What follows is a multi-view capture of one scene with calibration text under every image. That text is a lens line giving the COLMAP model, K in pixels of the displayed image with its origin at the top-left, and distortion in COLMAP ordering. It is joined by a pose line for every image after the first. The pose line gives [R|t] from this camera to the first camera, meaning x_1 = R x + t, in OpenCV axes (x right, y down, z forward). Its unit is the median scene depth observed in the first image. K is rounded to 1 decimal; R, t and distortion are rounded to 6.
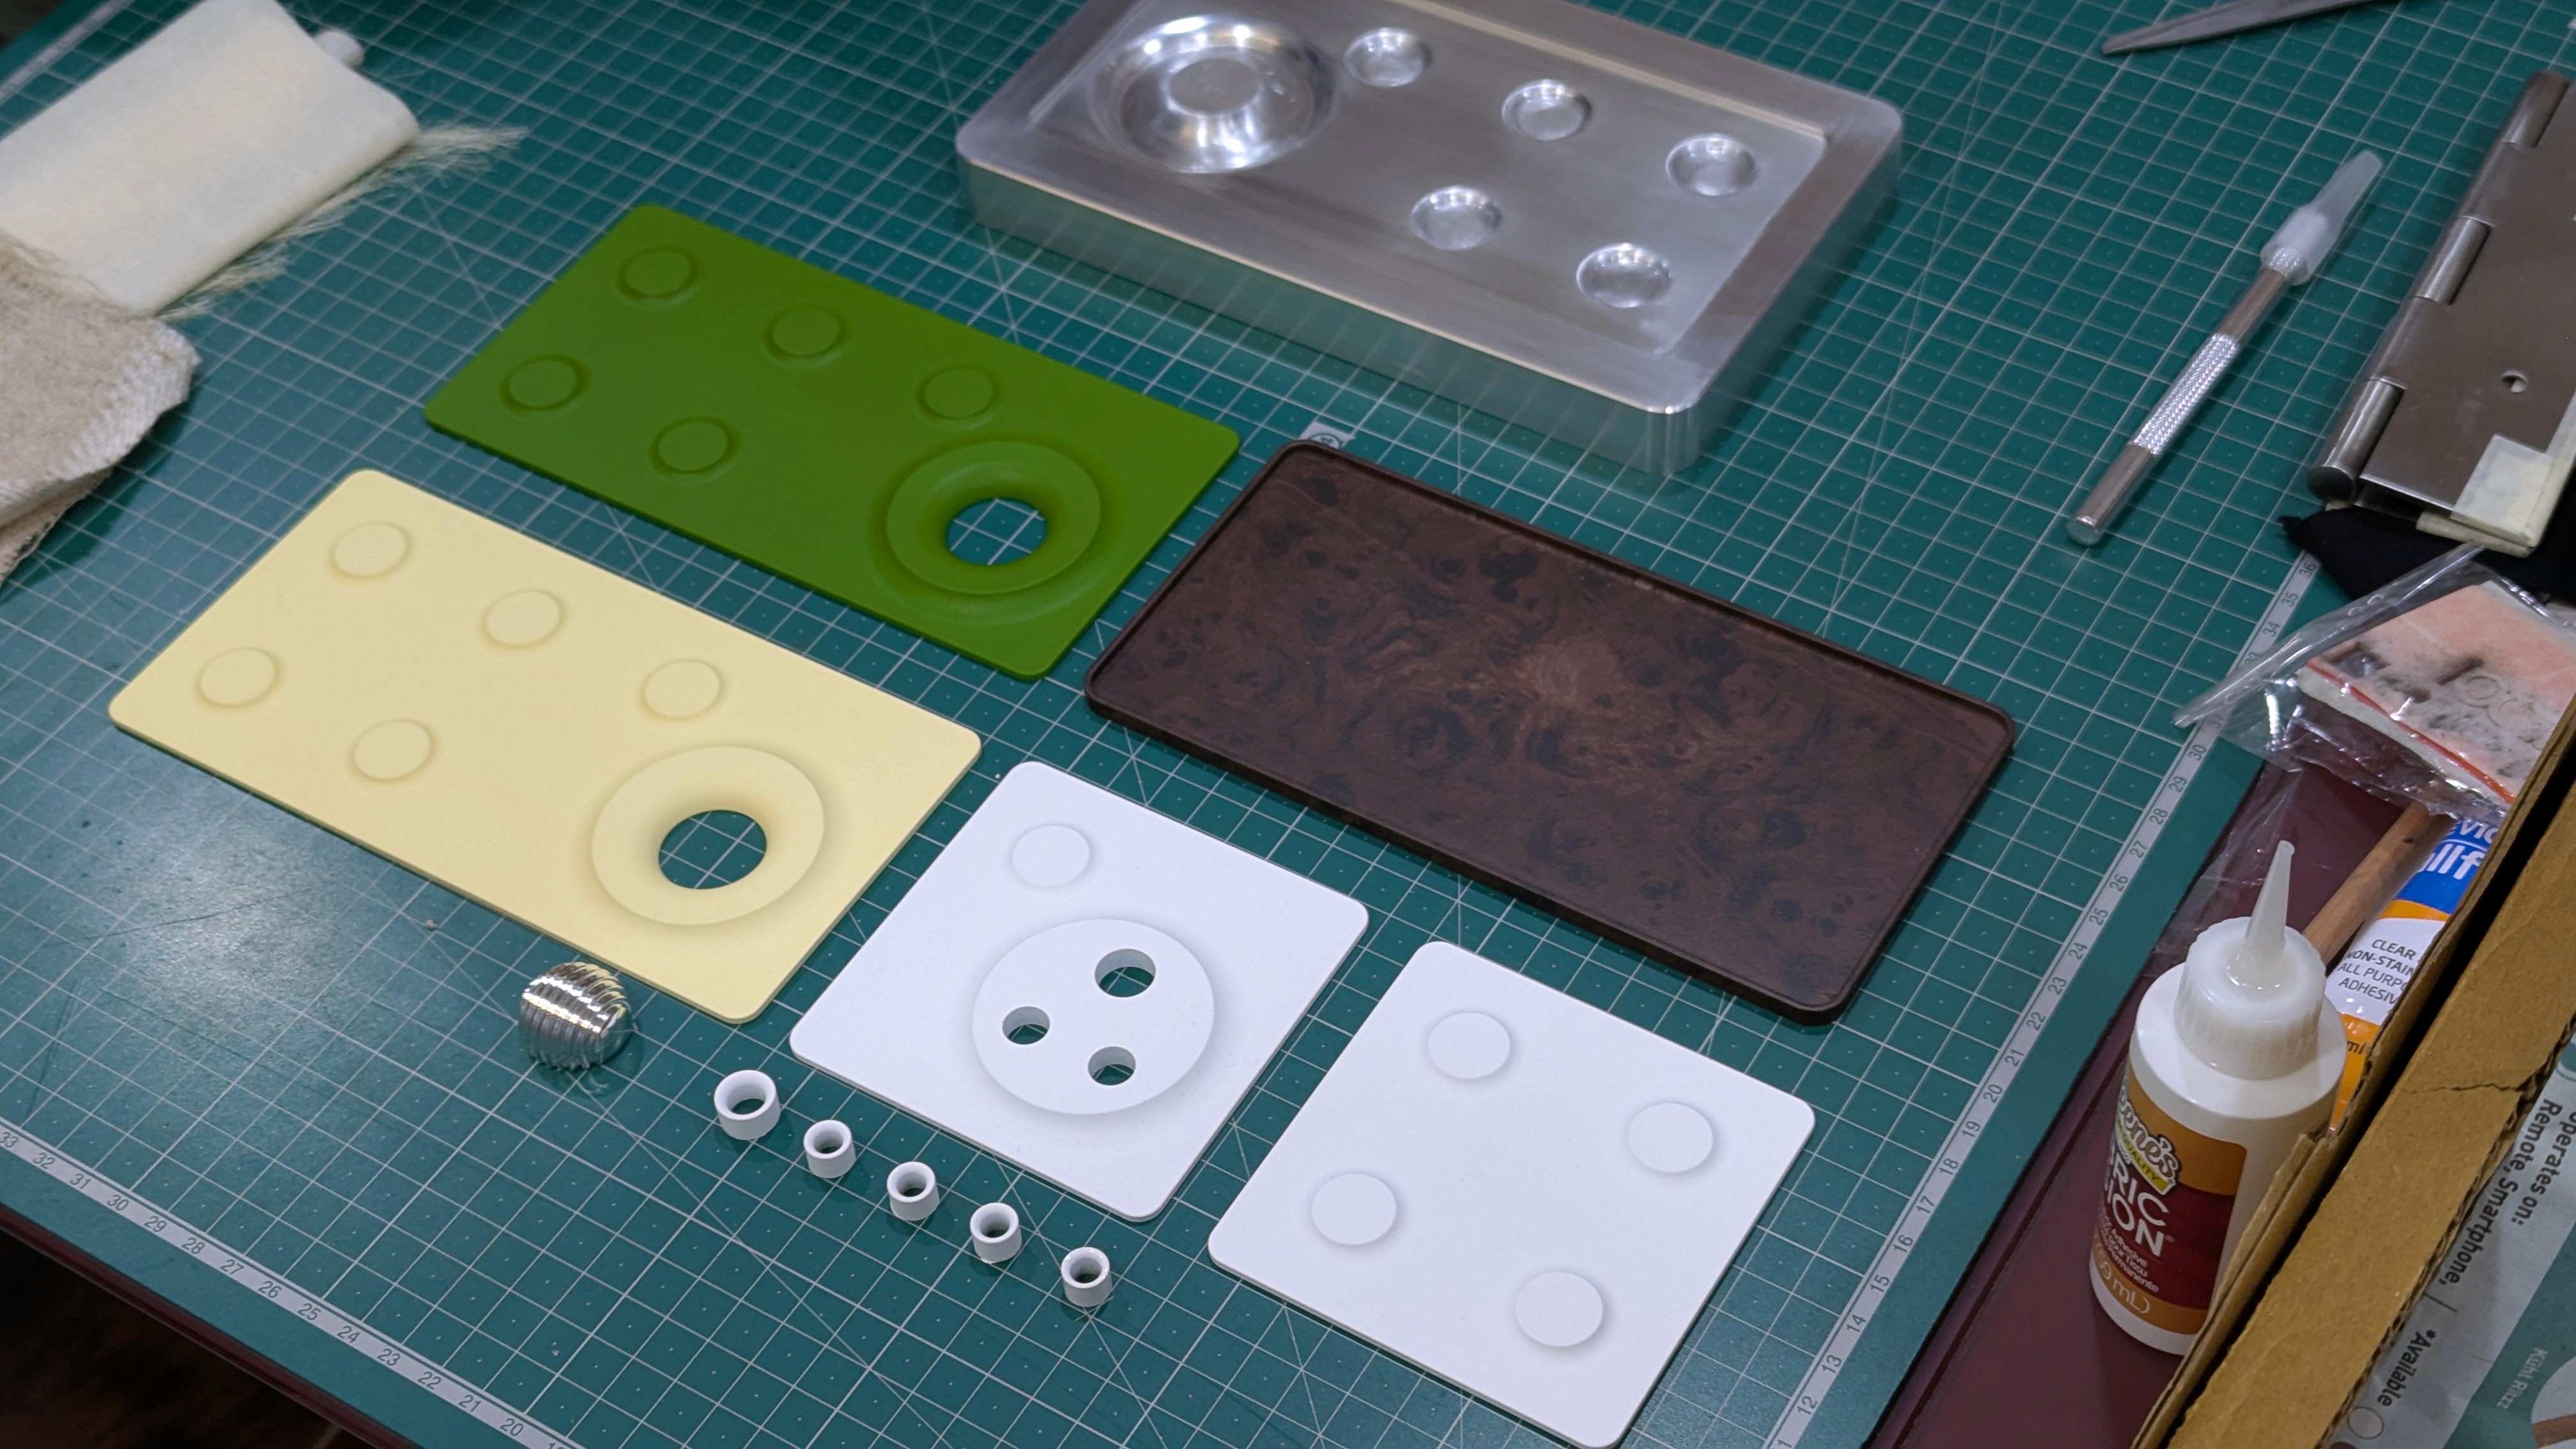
lens RADIAL K [[3626.8, 0, 1288.8], [0, 3626.8, 725.5], [0, 0, 1]] dist [0.131194, -0.016713]
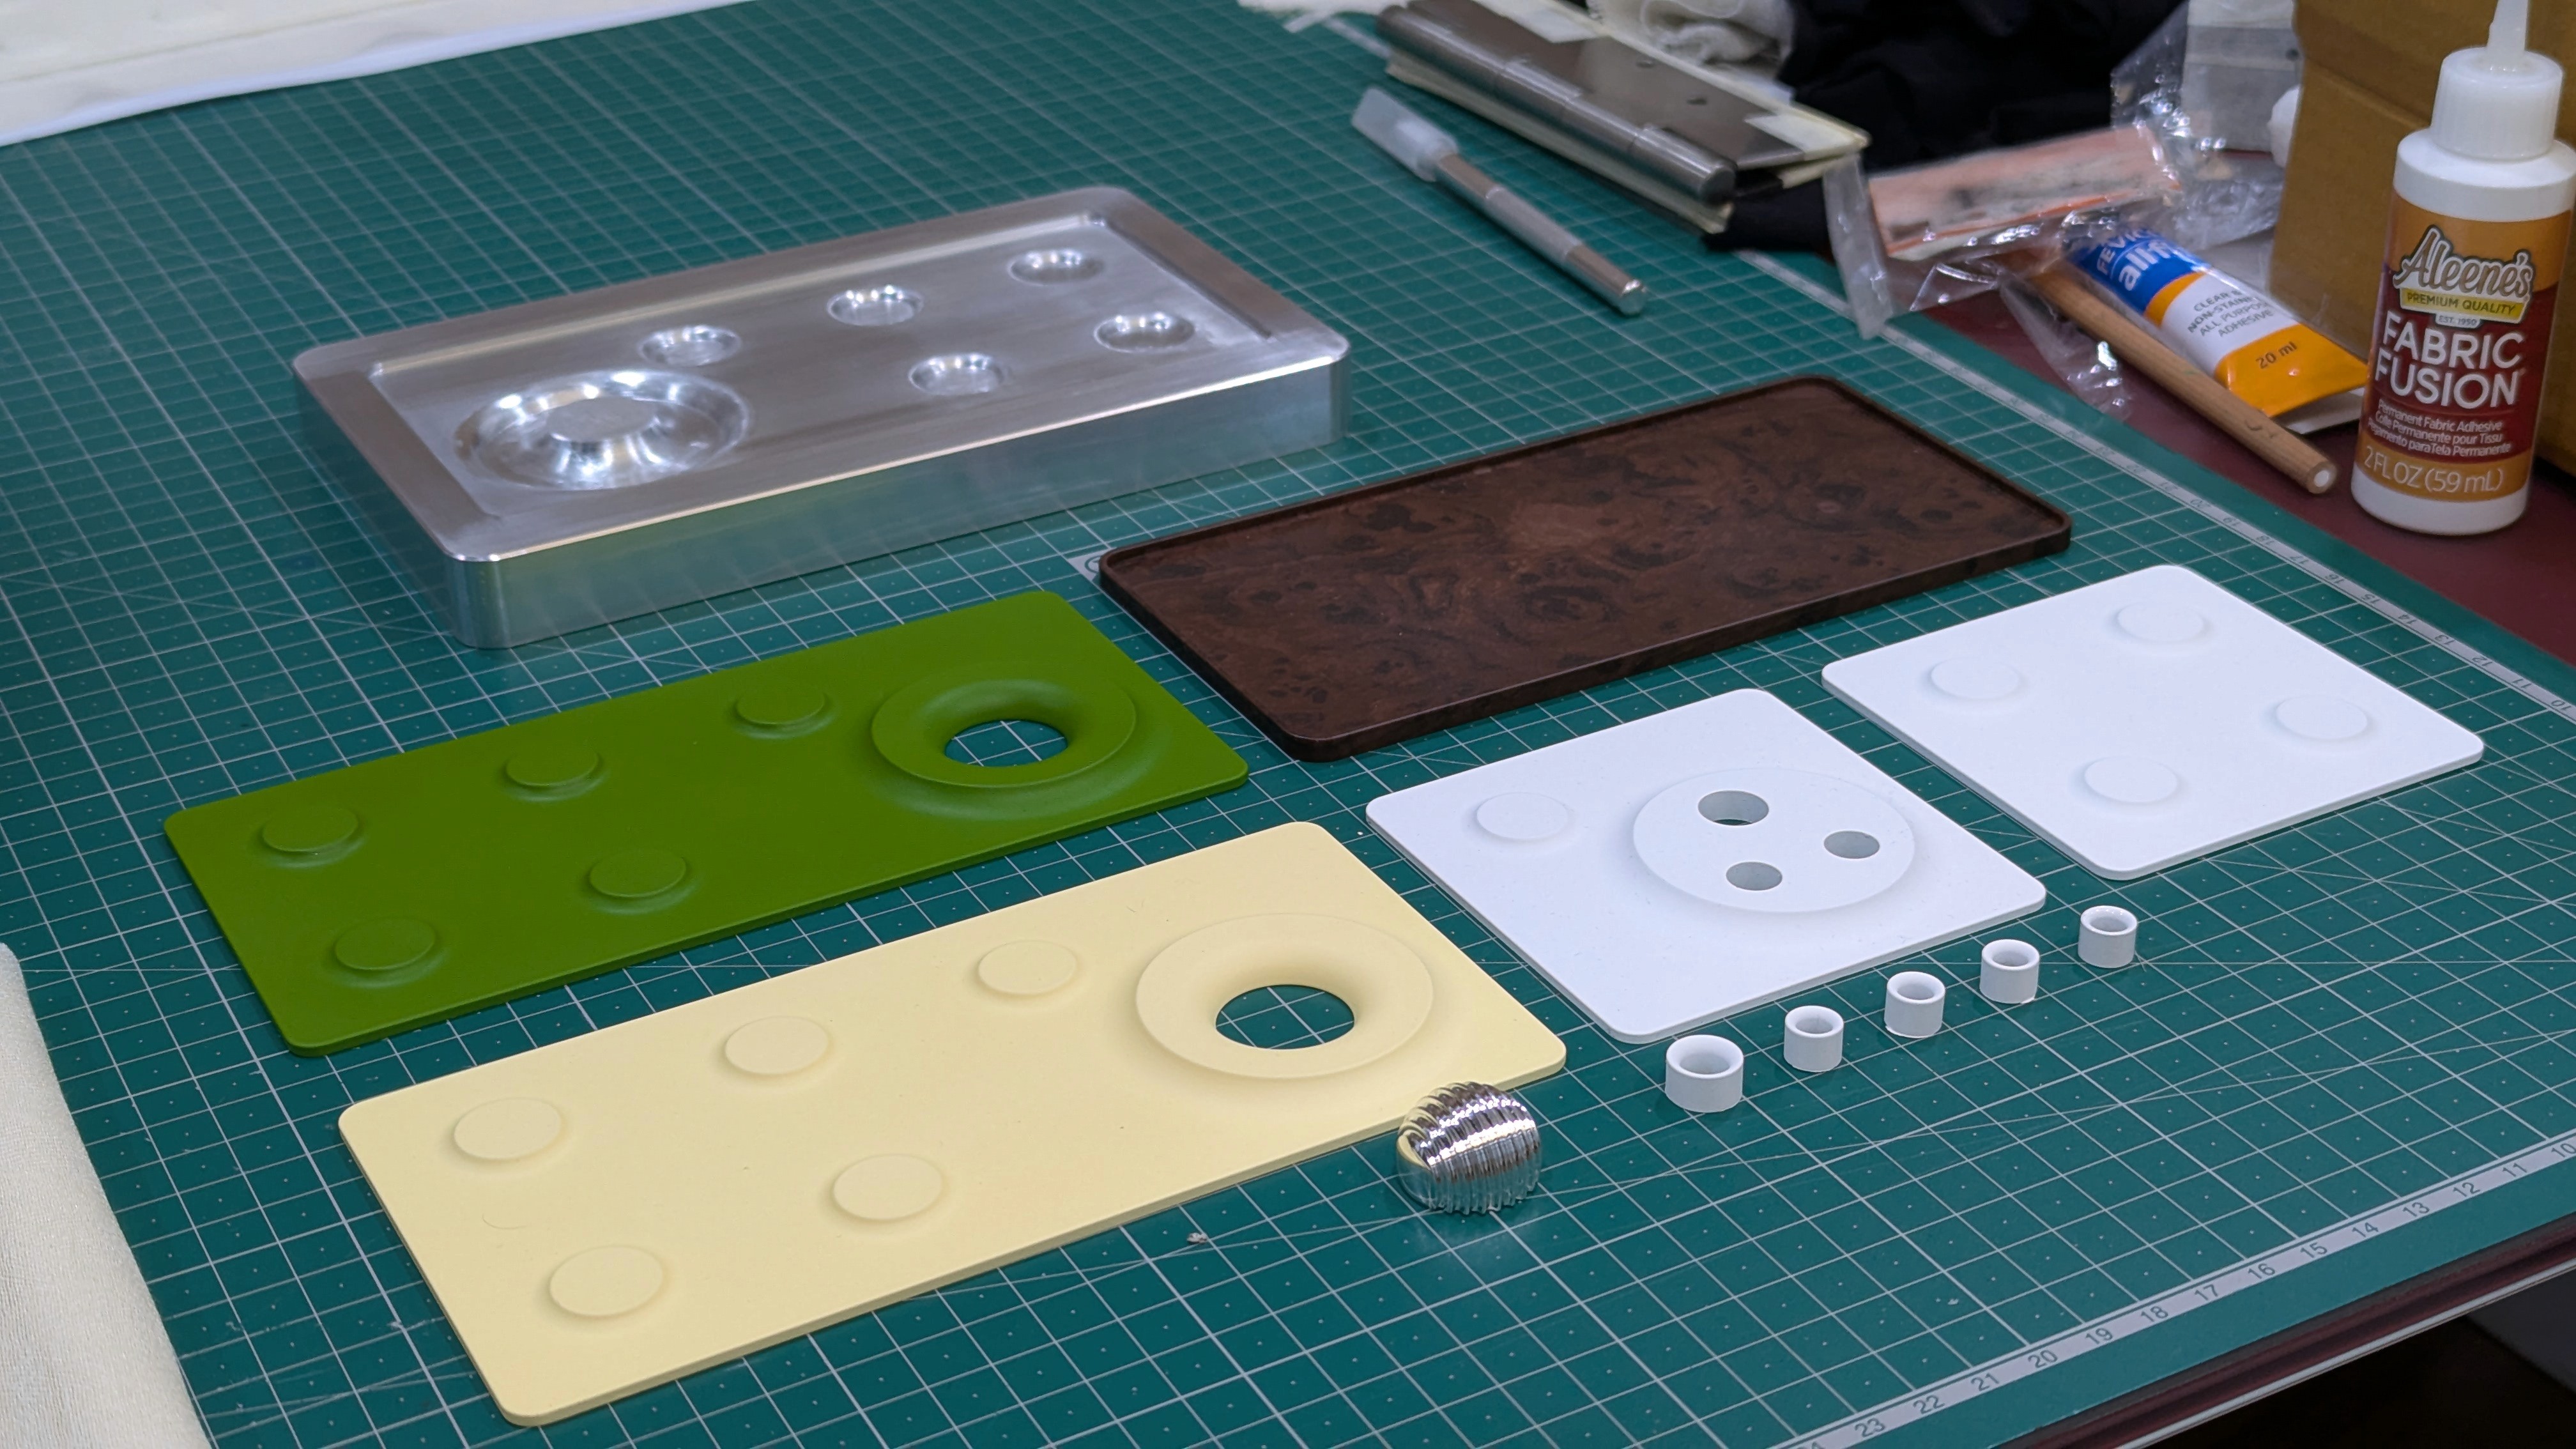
lens RADIAL K [[3626.8, 0, 1288.8], [0, 3626.8, 725.5], [0, 0, 1]] dist [0.131194, -0.016713]
pose [[0.485190, -0.378480, 0.788254, -0.739244], [0.639477, 0.768414, -0.024660, 0.004578], [-0.596372, 0.516035, 0.614856, 0.476778]]
